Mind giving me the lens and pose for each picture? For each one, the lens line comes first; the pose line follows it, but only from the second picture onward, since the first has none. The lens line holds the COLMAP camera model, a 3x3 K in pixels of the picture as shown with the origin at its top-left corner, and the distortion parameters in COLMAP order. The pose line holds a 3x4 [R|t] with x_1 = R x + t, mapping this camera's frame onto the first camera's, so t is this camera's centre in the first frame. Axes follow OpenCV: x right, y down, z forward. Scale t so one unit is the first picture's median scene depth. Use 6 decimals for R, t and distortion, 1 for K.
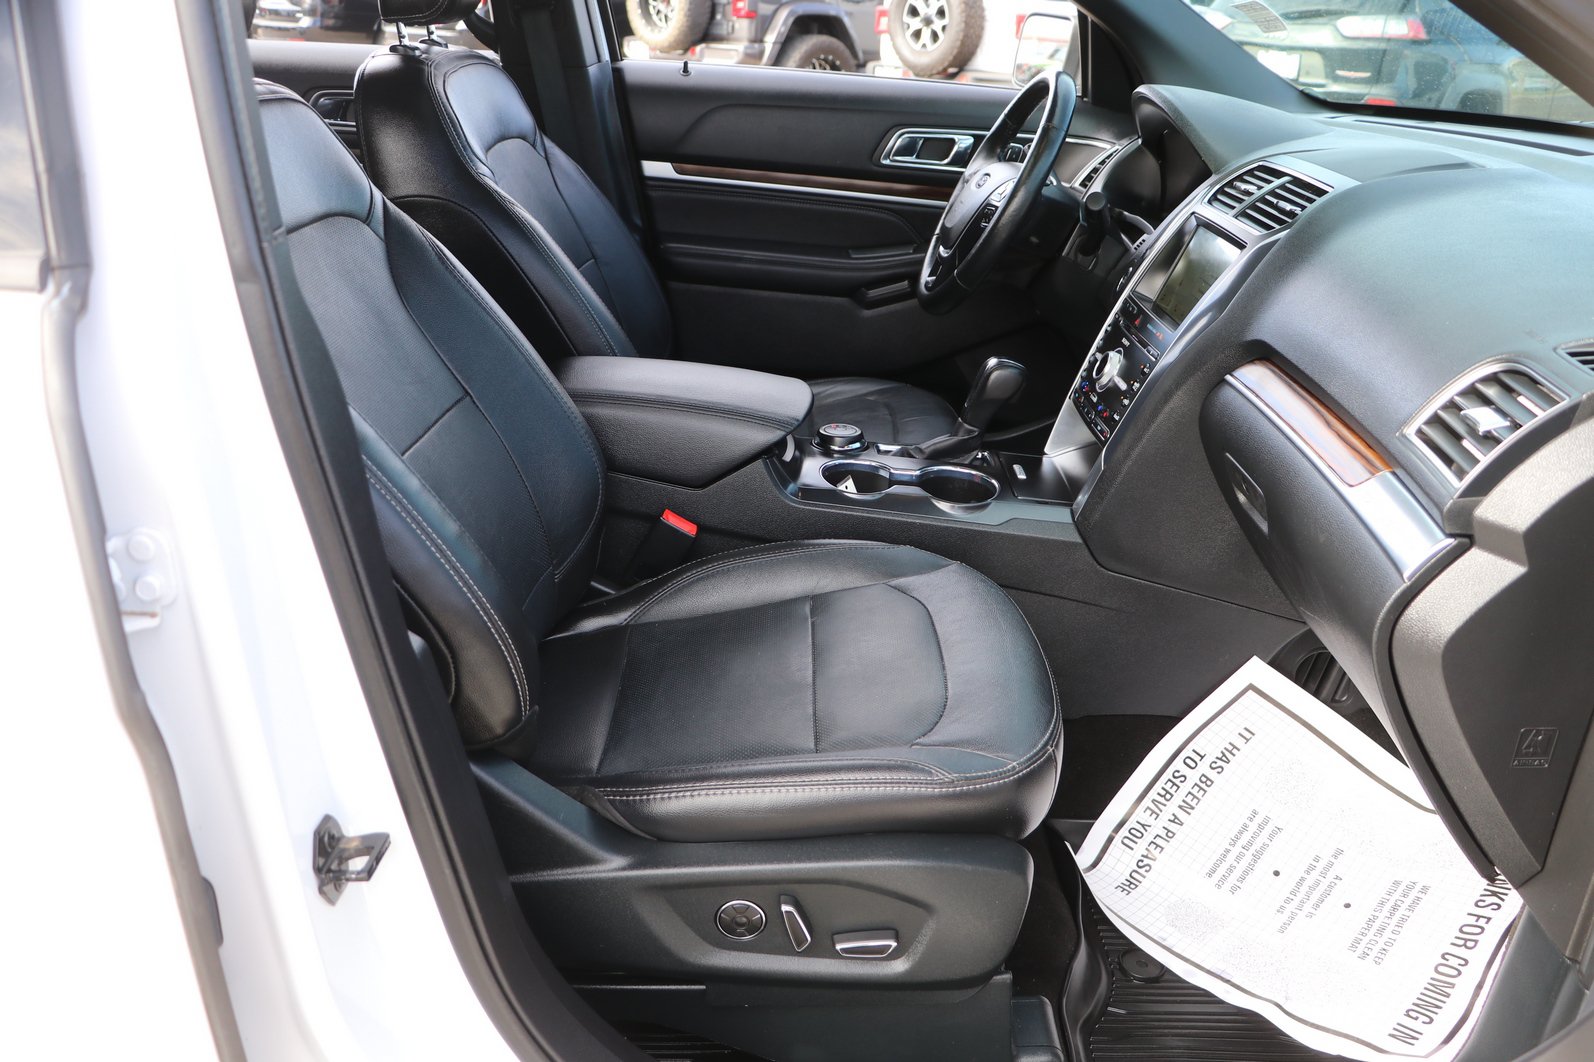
lens RADIAL K [[1403.5, 0, 797.0], [0, 1403.5, 531.0], [0, 0, 1]] dist [-0.213478, 0.293977]
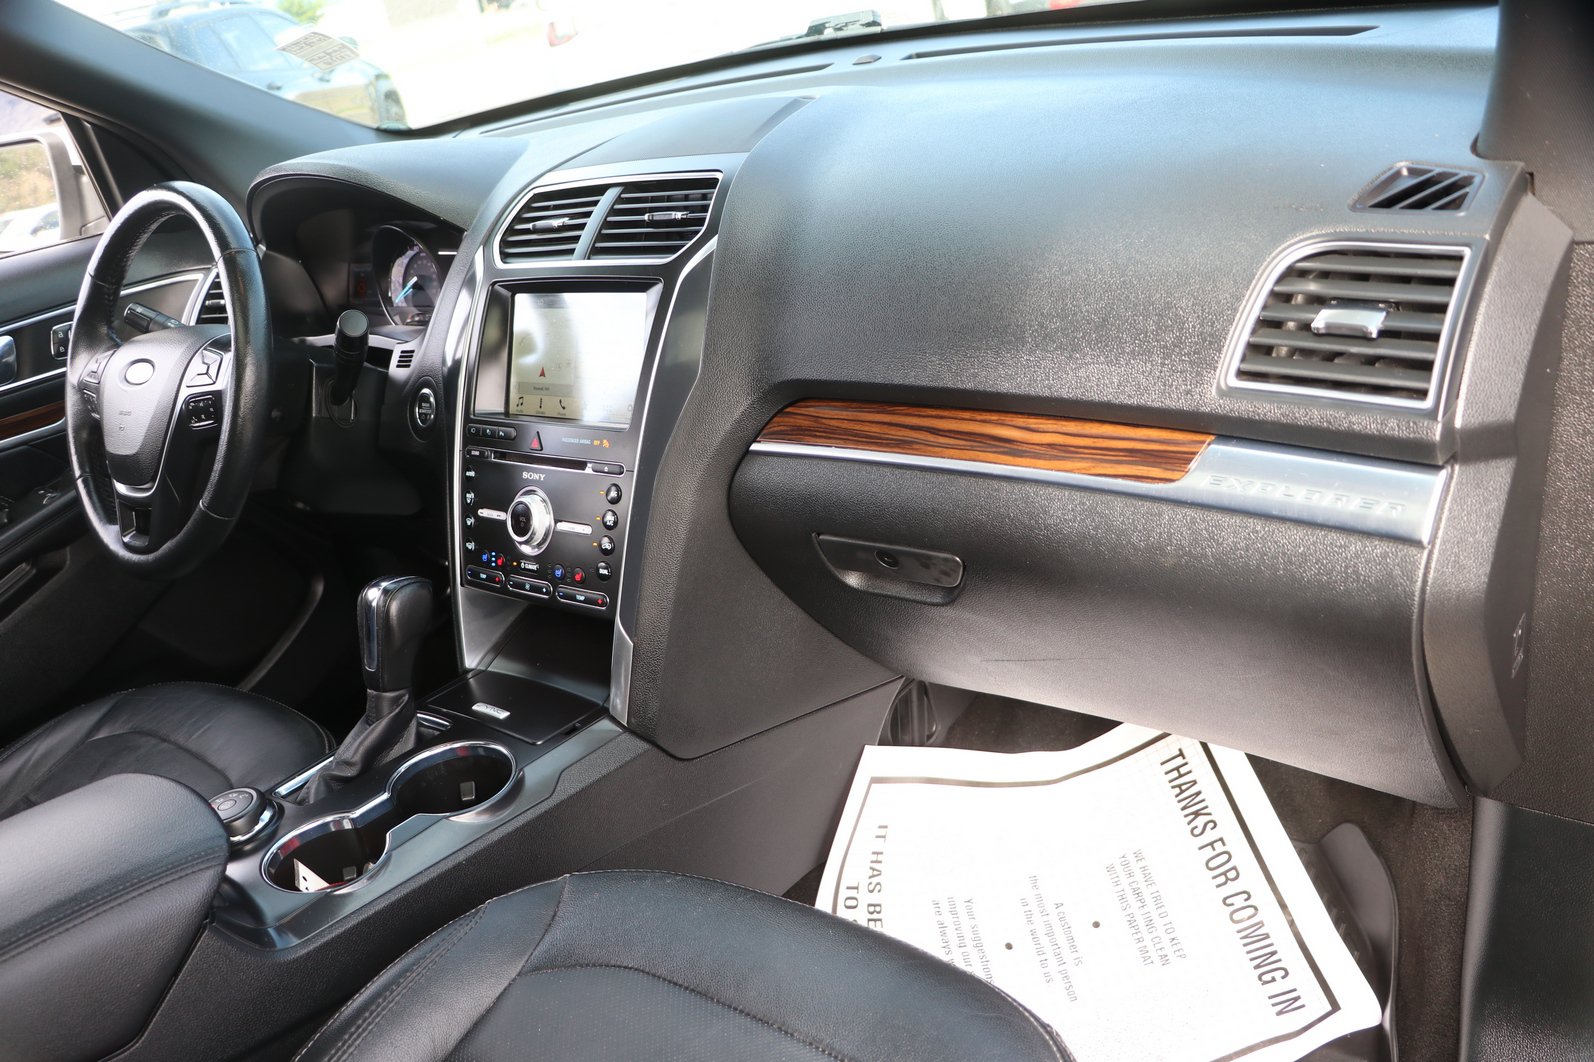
lens RADIAL K [[1403.5, 0, 797.0], [0, 1403.5, 531.0], [0, 0, 1]] dist [-0.213478, 0.293977]
pose [[0.625221, -0.450851, 0.637050, -0.155210], [0.485550, 0.863759, 0.134763, -0.149125], [-0.611016, 0.225063, 0.758951, 0.393683]]
